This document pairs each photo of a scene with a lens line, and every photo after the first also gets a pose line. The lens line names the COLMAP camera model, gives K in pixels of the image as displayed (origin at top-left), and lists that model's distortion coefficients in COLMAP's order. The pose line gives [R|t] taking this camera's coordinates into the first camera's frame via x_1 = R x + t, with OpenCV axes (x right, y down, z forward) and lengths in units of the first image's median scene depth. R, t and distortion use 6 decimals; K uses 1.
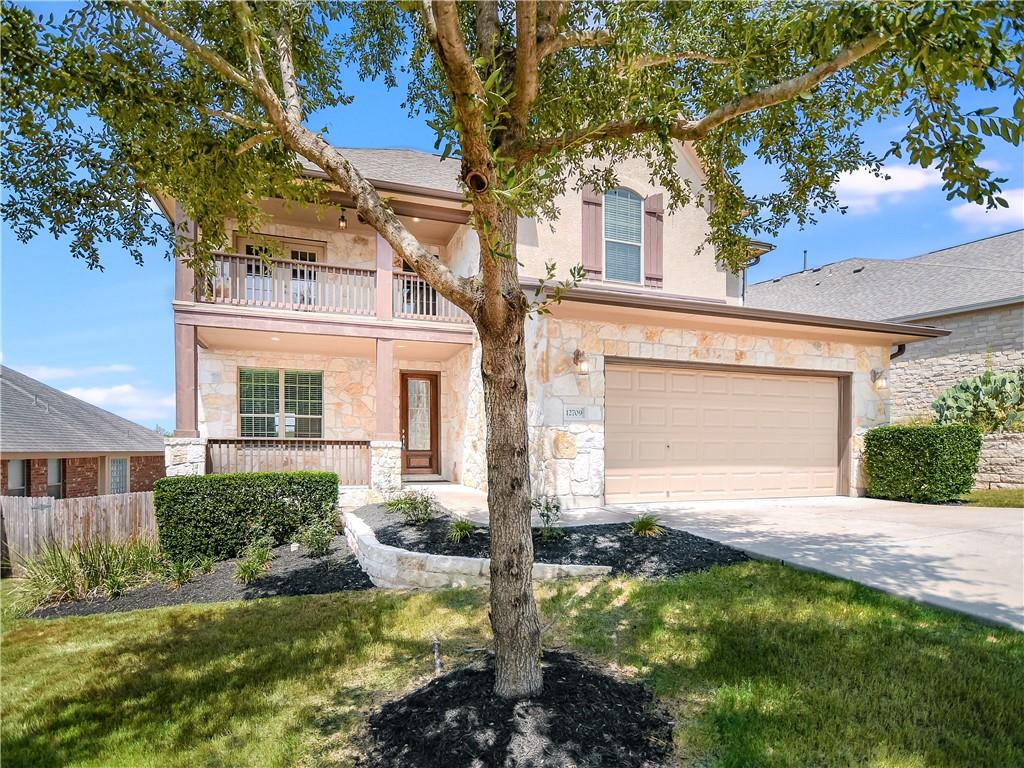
lens RADIAL K [[520.9, 0, 522.8], [0, 520.9, 443.8], [0, 0, 1]] dist [-0.008040, -0.000302]
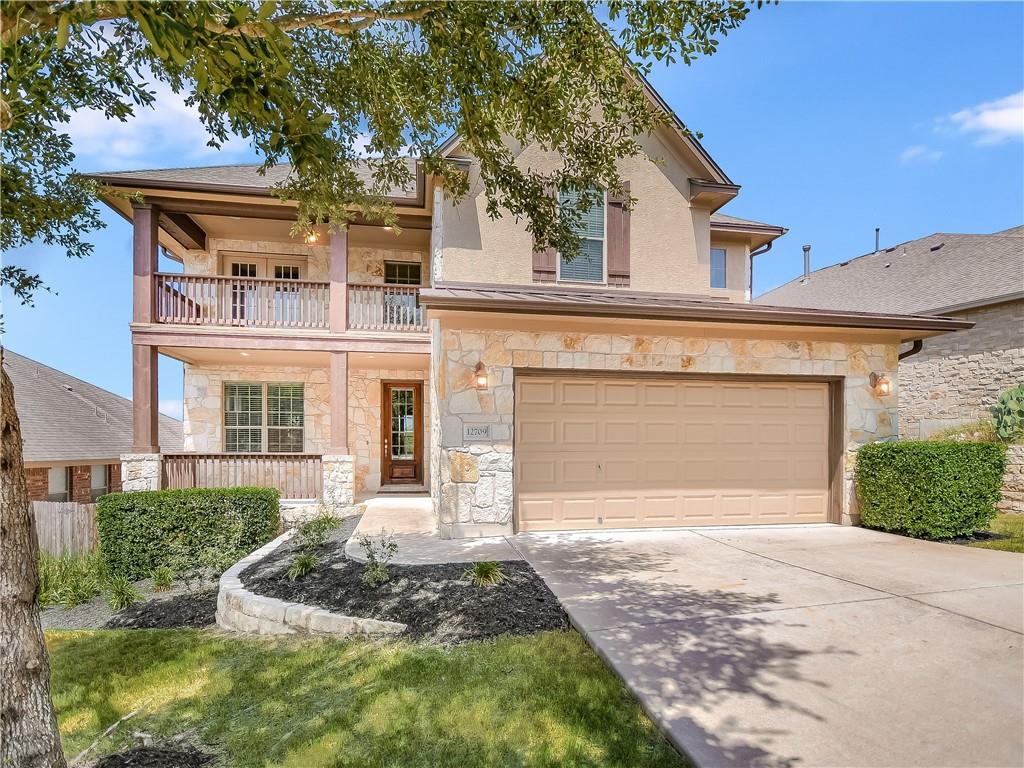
lens RADIAL K [[520.9, 0, 507.7], [0, 520.9, 437.4], [0, 0, 1]] dist [-0.008040, -0.000302]
pose [[0.986624, -0.002821, -0.162990, 0.243861], [0.001542, 0.999967, -0.007977, -0.034456], [0.163007, 0.007619, 0.986595, 0.091774]]
